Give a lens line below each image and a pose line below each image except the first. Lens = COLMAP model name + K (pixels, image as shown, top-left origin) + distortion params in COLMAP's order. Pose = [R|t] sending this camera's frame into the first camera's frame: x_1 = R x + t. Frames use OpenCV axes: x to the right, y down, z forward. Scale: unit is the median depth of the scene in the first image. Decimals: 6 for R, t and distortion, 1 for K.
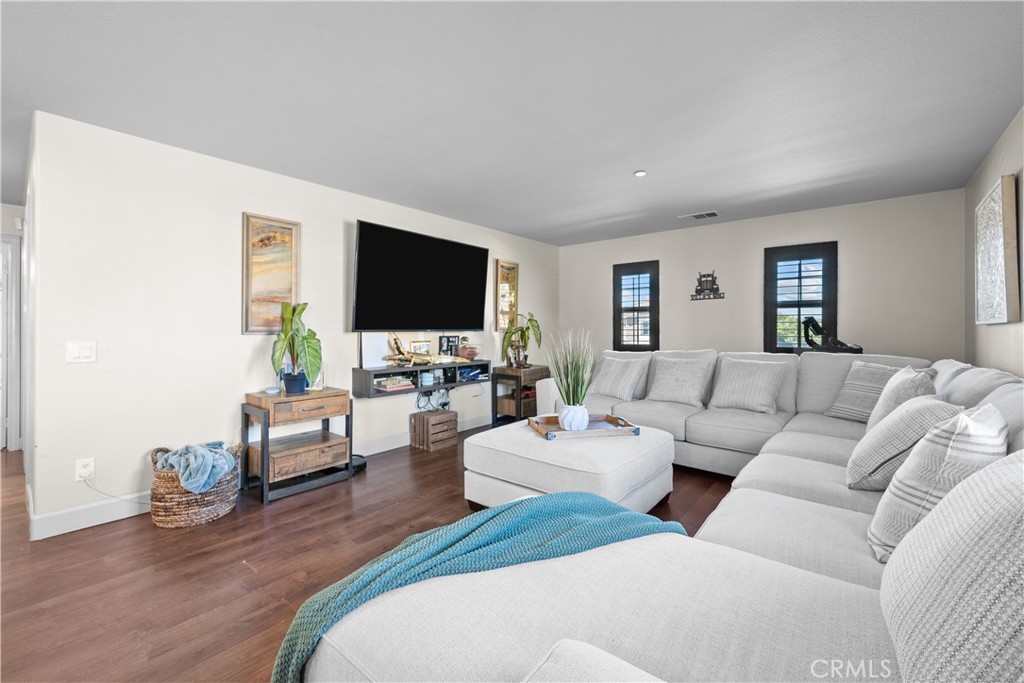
lens RADIAL K [[422.0, 0, 512.8], [0, 422.0, 327.8], [0, 0, 1]] dist [-0.000591, -0.000121]
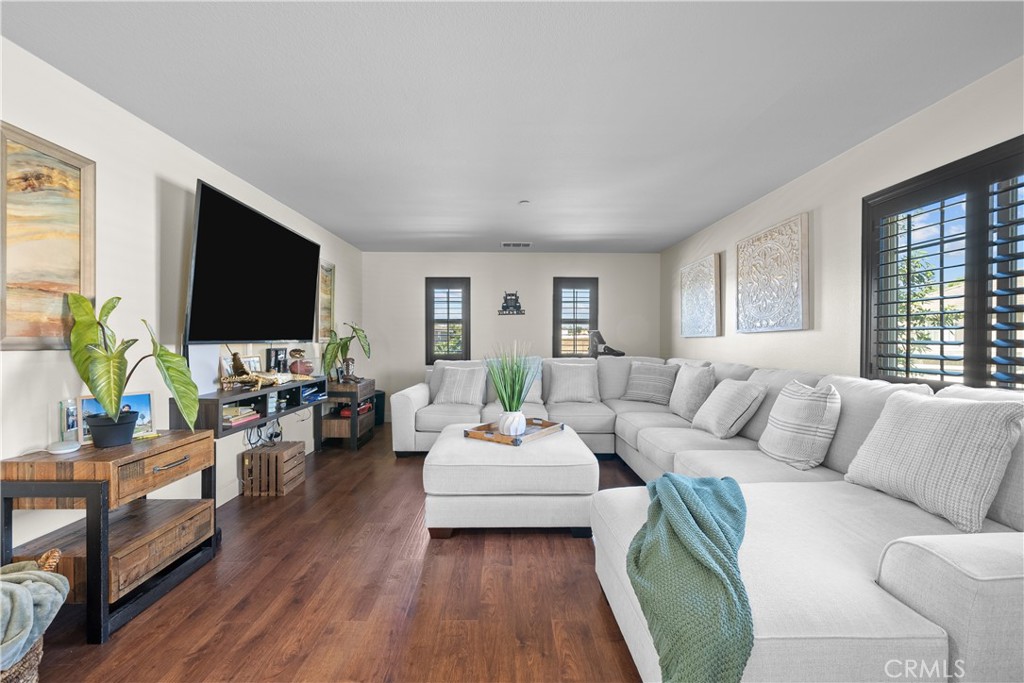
lens RADIAL K [[411.4, 0, 510.1], [0, 411.4, 342.3], [0, 0, 1]] dist [-0.000067, -0.000112]
pose [[0.760085, -0.003936, 0.649812, -0.355288], [-0.002986, 0.999950, 0.009549, -0.001020], [-0.649817, -0.009199, 0.760035, 0.142046]]
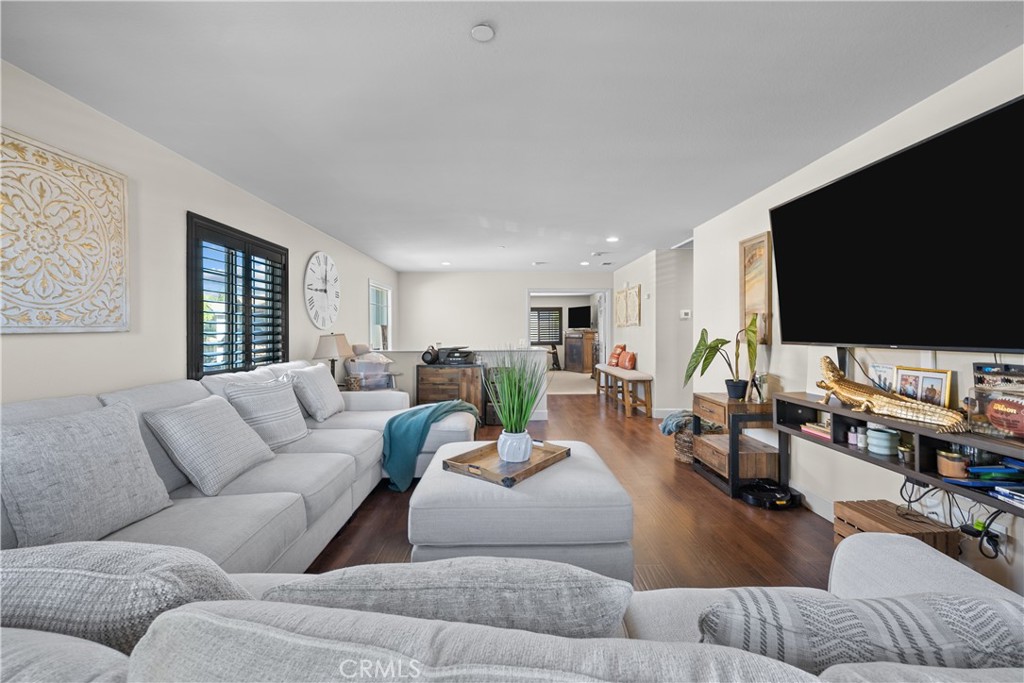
lens RADIAL K [[411.4, 0, 510.1], [0, 411.4, 342.3], [0, 0, 1]] dist [-0.000067, -0.000112]
pose [[-0.754689, 0.020631, -0.655758, 0.467062], [0.006338, 0.999688, 0.024157, -0.015229], [0.656052, 0.014075, -0.754584, 1.081036]]
